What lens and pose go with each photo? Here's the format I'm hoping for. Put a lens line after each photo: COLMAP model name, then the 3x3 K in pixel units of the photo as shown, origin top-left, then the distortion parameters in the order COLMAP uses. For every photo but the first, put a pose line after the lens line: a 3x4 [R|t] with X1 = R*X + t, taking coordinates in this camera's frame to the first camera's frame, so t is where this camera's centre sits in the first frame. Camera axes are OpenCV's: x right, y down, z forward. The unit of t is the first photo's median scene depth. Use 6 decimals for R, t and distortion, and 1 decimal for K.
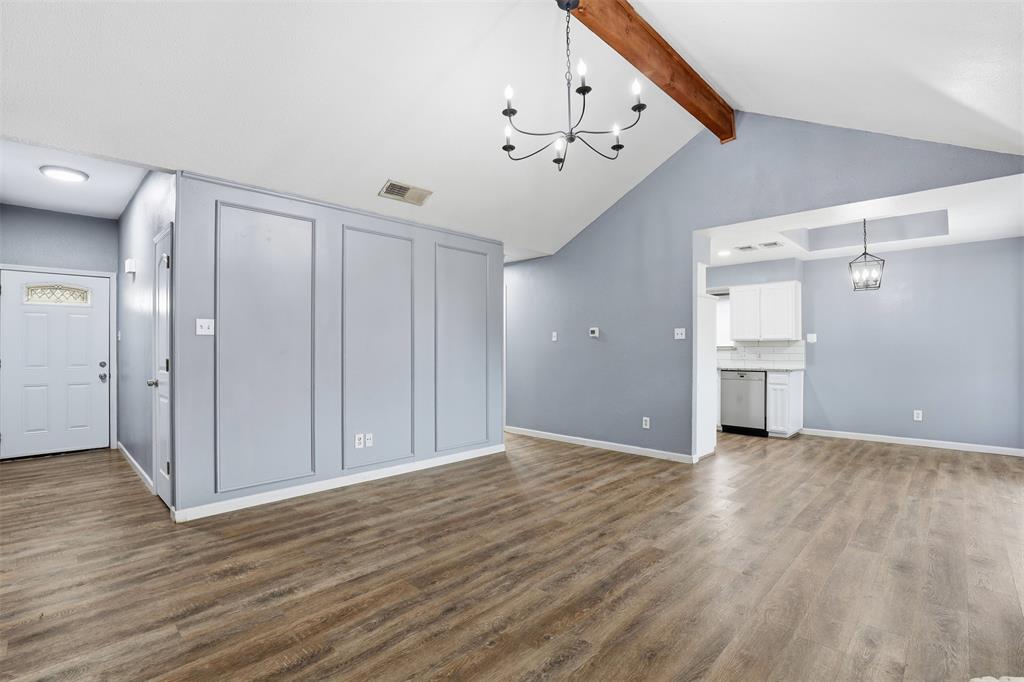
lens RADIAL K [[474.4, 0, 522.4], [0, 474.4, 344.3], [0, 0, 1]] dist [-0.032419, 0.004812]
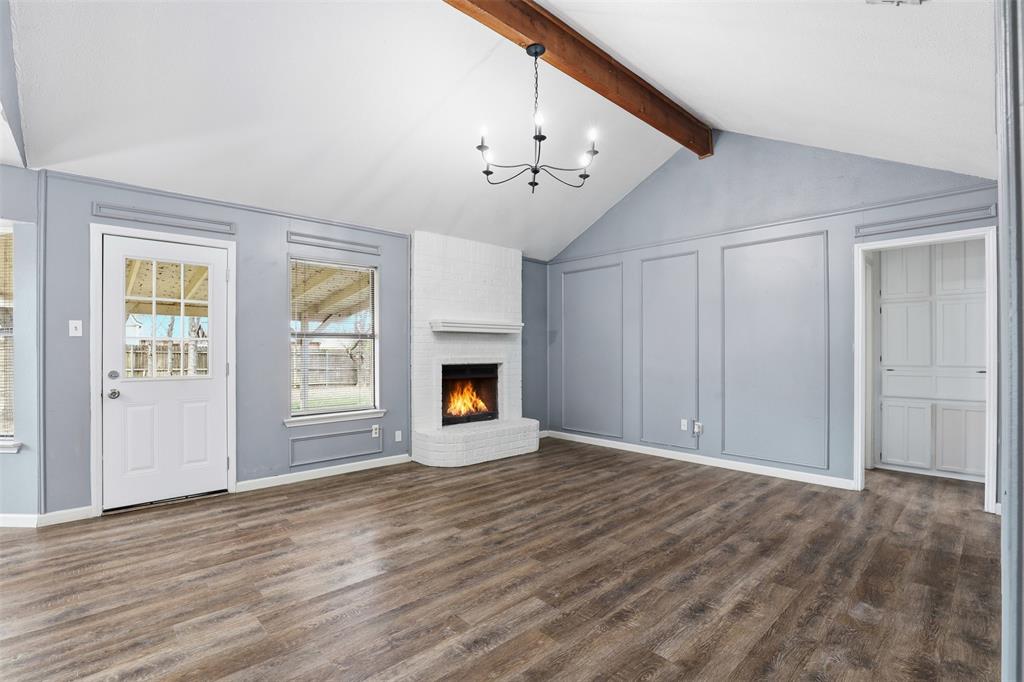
lens RADIAL K [[474.4, 0, 517.9], [0, 474.4, 346.3], [0, 0, 1]] dist [-0.032419, 0.004812]
pose [[-0.998275, 0.003581, 0.058597, 0.068715], [0.002598, 0.999855, -0.016827, 0.014942], [-0.058649, -0.016646, -0.998140, 1.891081]]
